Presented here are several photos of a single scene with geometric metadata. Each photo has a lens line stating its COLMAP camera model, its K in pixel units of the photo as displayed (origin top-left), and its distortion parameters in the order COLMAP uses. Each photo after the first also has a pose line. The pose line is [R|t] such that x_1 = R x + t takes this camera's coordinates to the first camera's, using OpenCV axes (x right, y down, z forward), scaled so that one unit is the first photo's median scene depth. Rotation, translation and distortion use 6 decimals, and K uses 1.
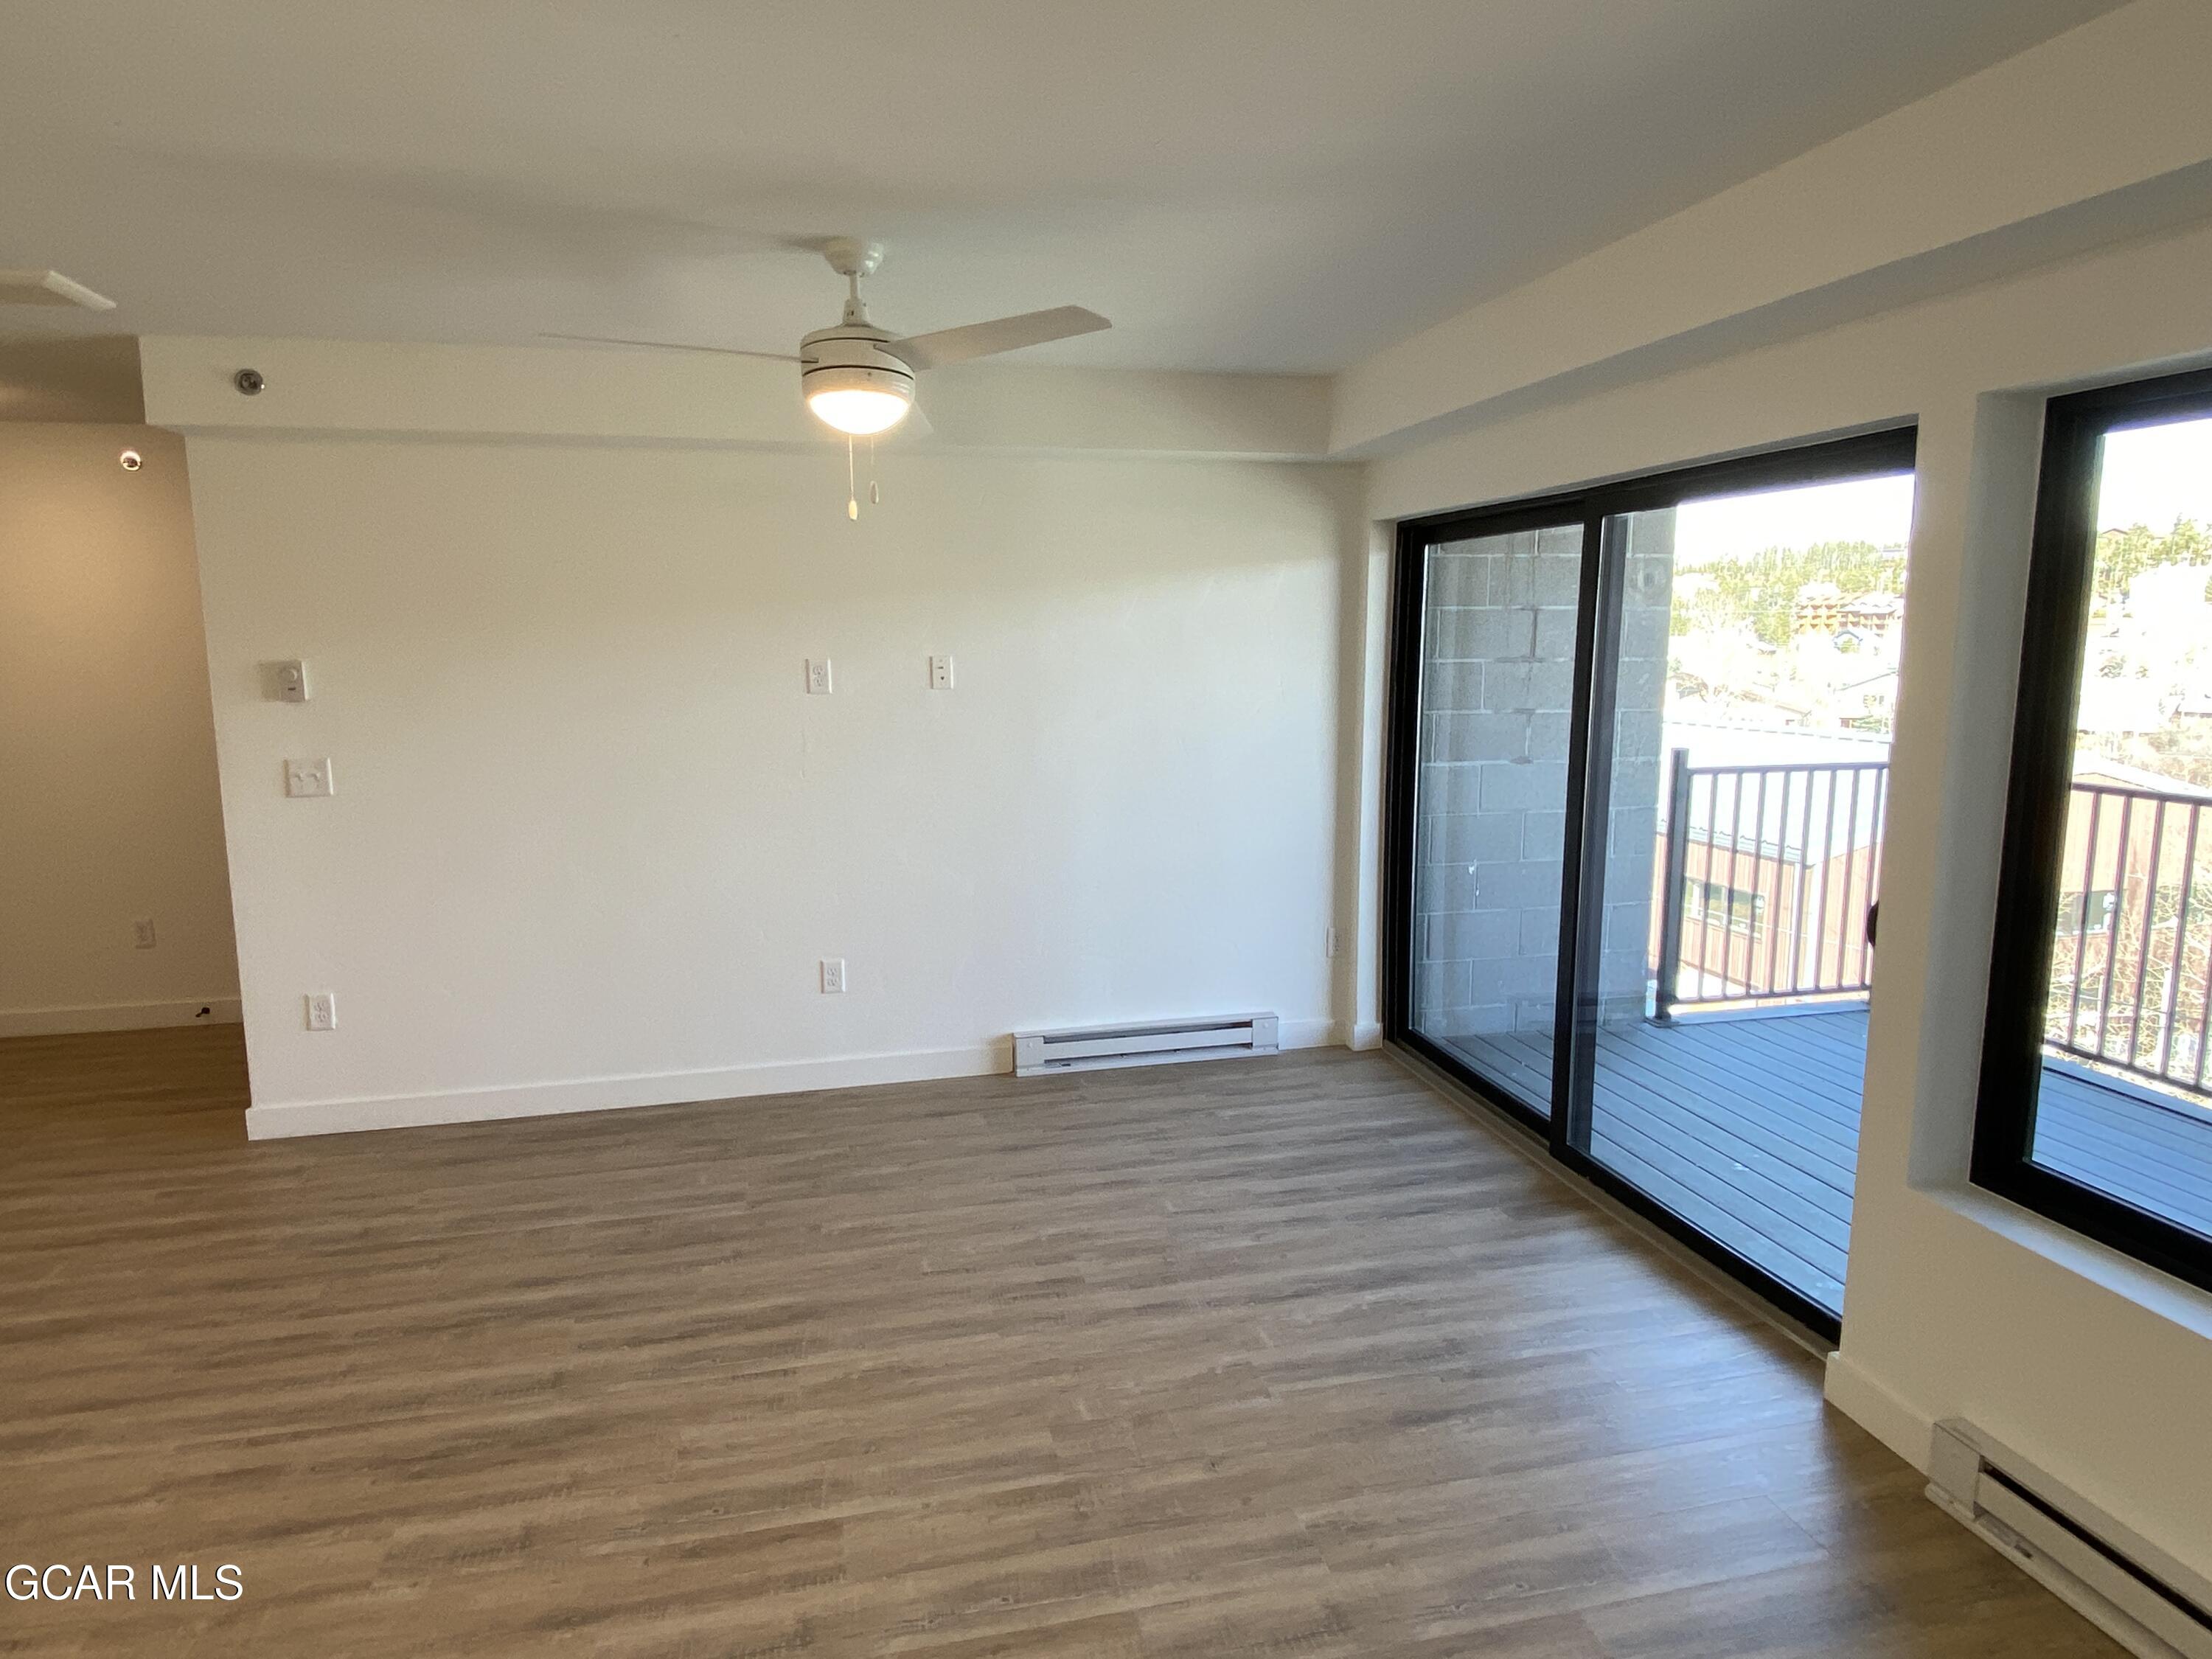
lens RADIAL K [[1299.0, 0, 1098.3], [0, 1299.0, 834.6], [0, 0, 1]] dist [0.038944, -0.038955]
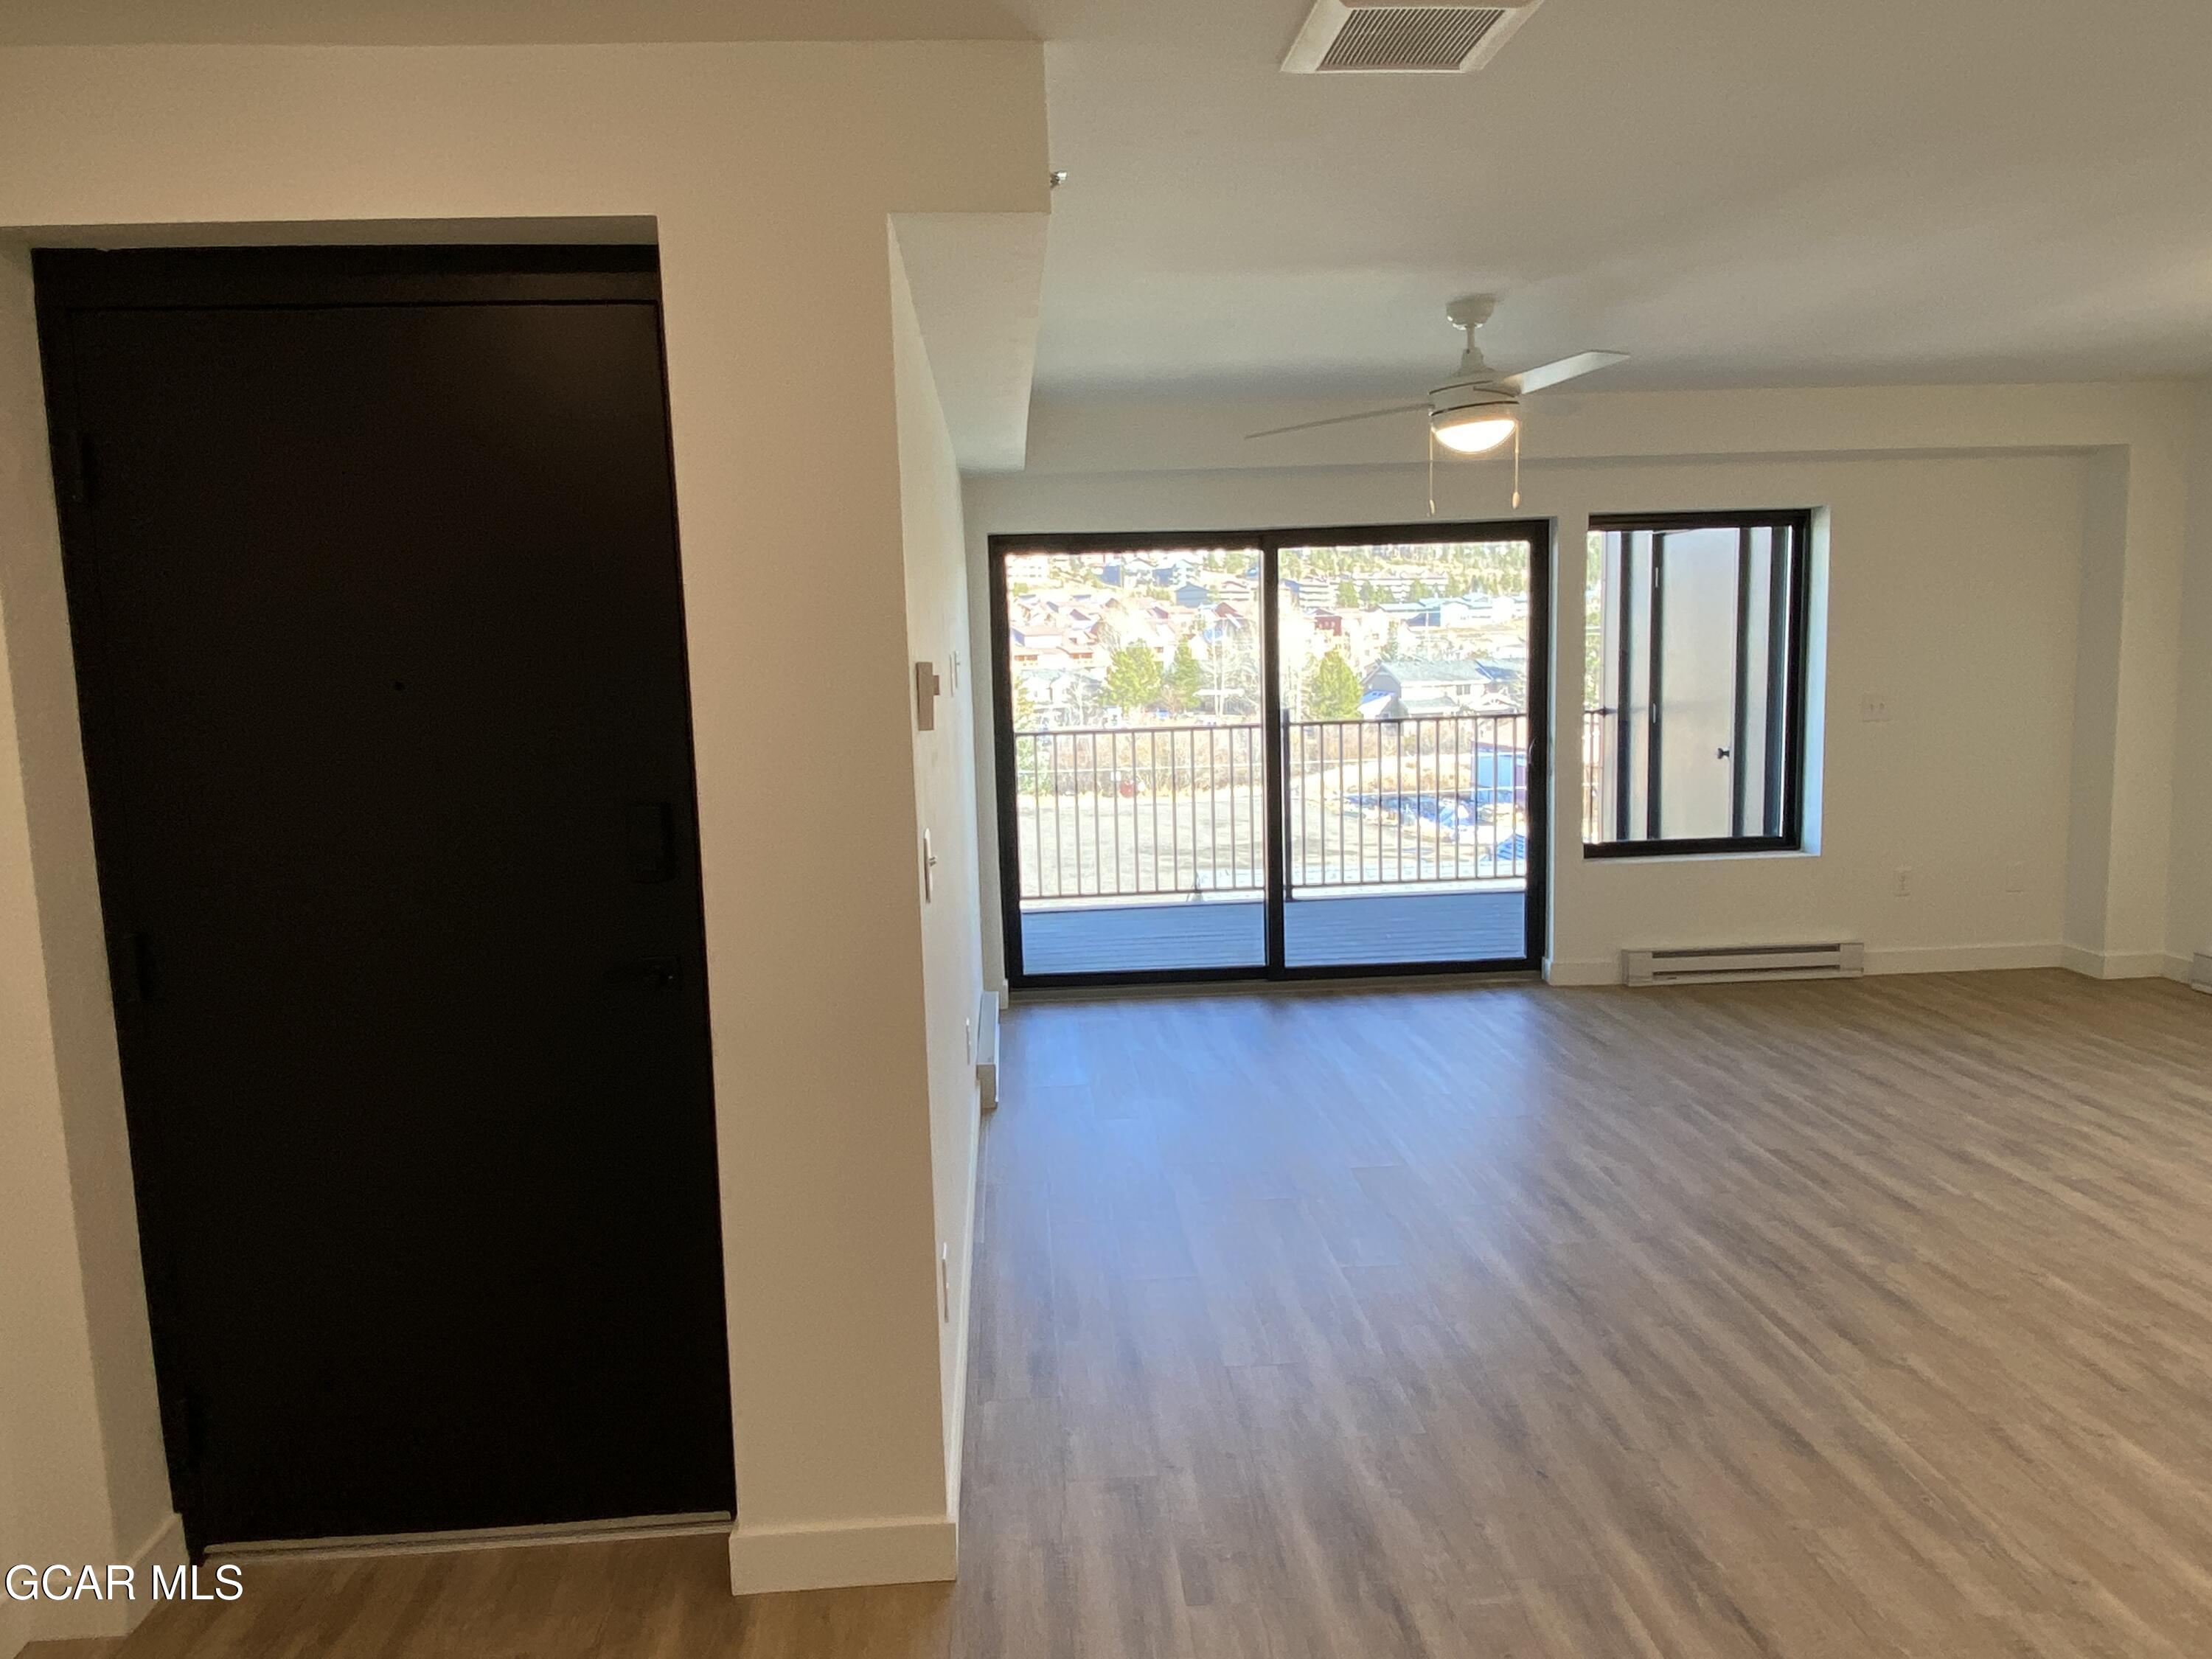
lens RADIAL K [[1486.6, 0, 1105.6], [0, 1486.6, 813.3], [0, 0, 1]] dist [0.075366, -0.083952]
pose [[0.166704, -0.119694, 0.978715, -1.769491], [0.177757, 0.979989, 0.089572, -0.160714], [-0.969852, 0.159041, 0.184645, 1.169421]]
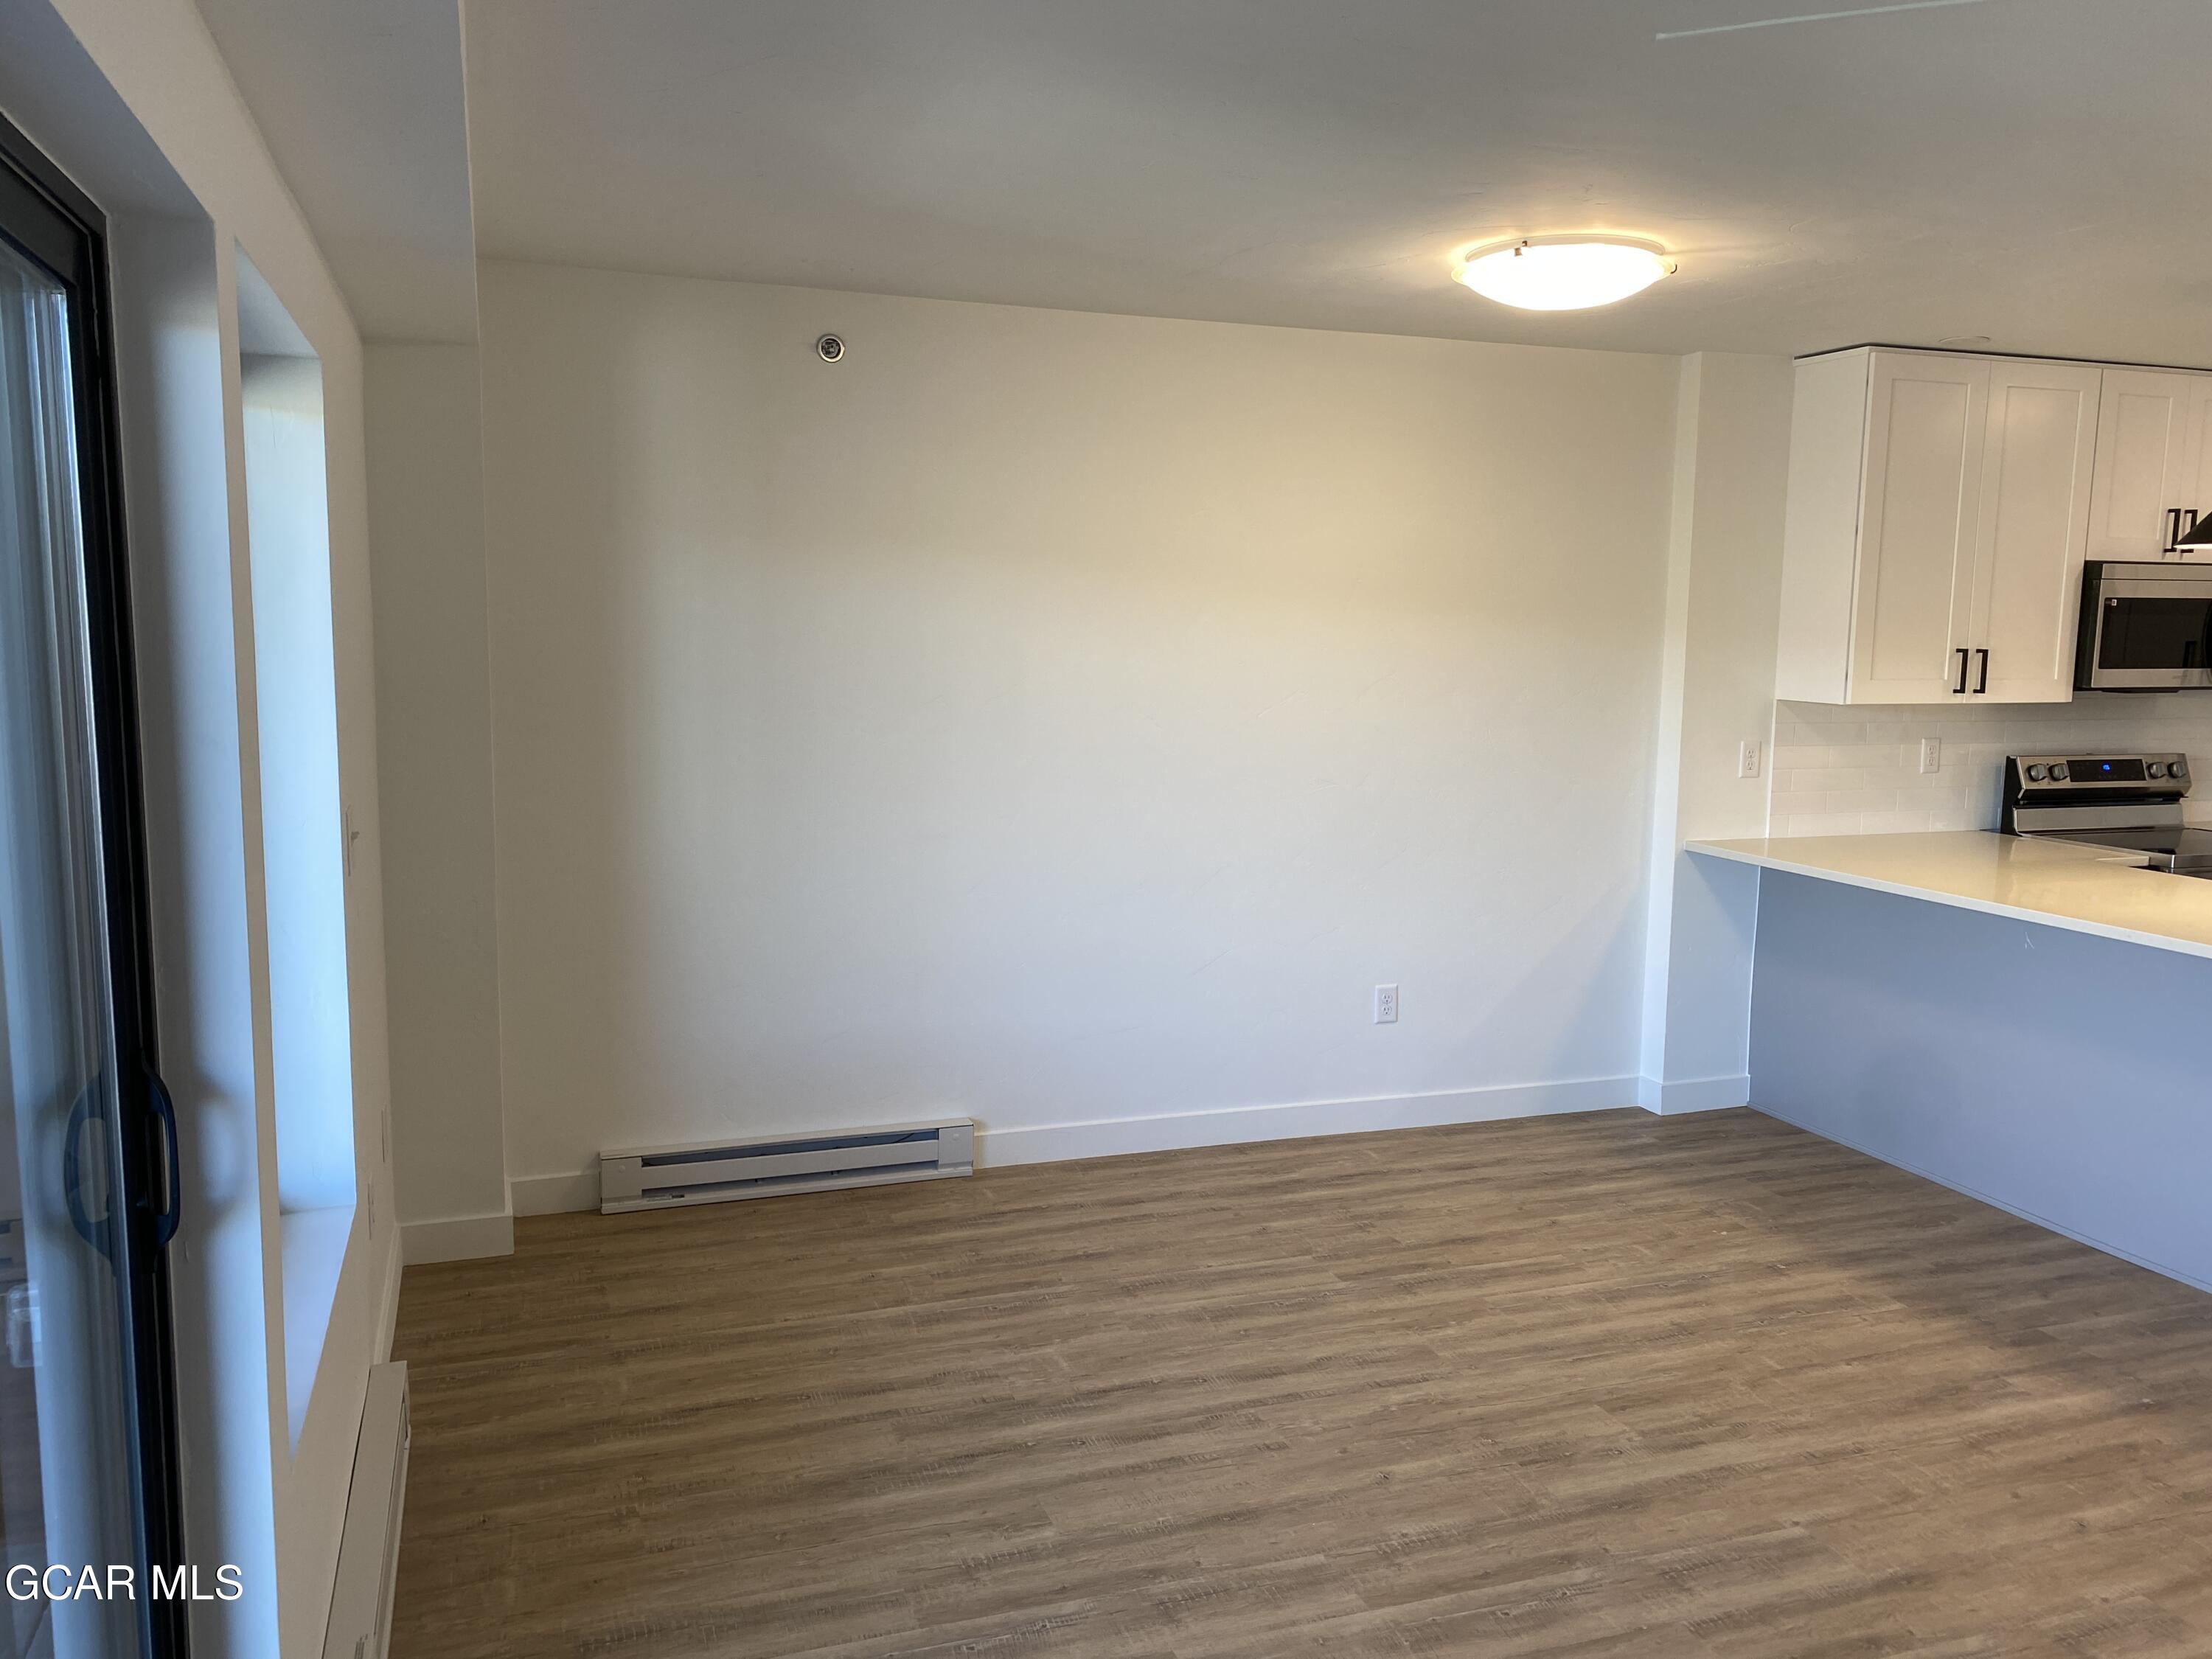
lens RADIAL K [[1686.5, 0, 1074.6], [0, 1686.5, 821.6], [0, 0, 1]] dist [0.001892, 0.000166]
pose [[-0.995380, 0.001440, -0.095999, 0.283576], [-0.024787, 0.962137, 0.271436, -0.240946], [0.092755, 0.272561, -0.957657, 1.558834]]
